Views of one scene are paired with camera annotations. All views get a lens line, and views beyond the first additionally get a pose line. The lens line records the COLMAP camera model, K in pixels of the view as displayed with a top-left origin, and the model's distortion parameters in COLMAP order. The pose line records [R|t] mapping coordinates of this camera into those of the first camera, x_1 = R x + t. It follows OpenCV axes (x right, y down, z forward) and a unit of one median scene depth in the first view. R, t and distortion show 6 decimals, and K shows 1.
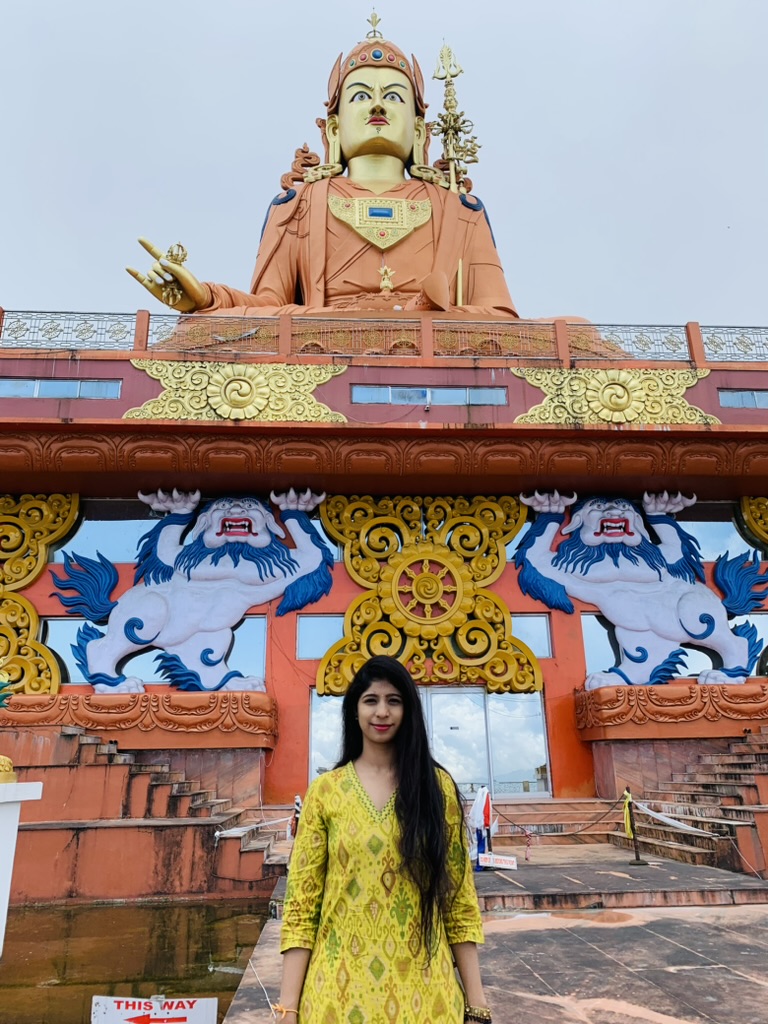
lens RADIAL K [[789.9, 0, 384.0], [0, 789.9, 512.0], [0, 0, 1]] dist [0.086361, -0.006078]
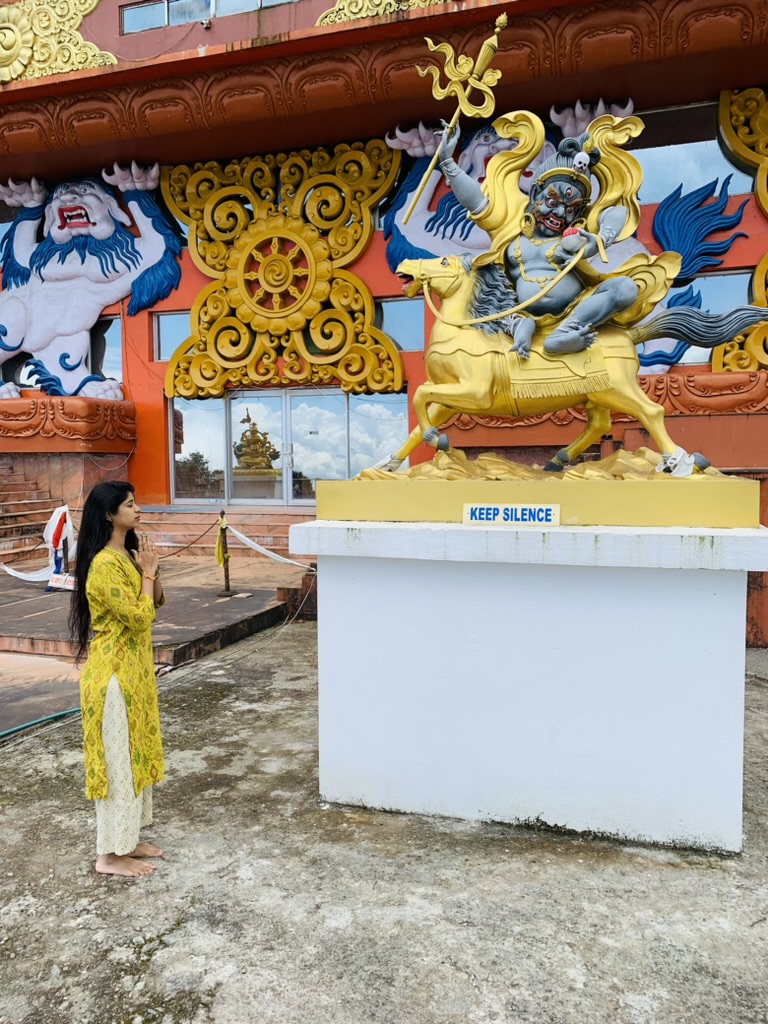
lens RADIAL K [[774.8, 0, 384.0], [0, 774.8, 512.0], [0, 0, 1]] dist [0.016085, -0.003598]
pose [[0.927018, 0.044533, -0.372362, 0.485861], [0.100653, 0.926946, 0.361441, 0.045186], [0.361256, -0.372542, 0.854814, 0.244087]]
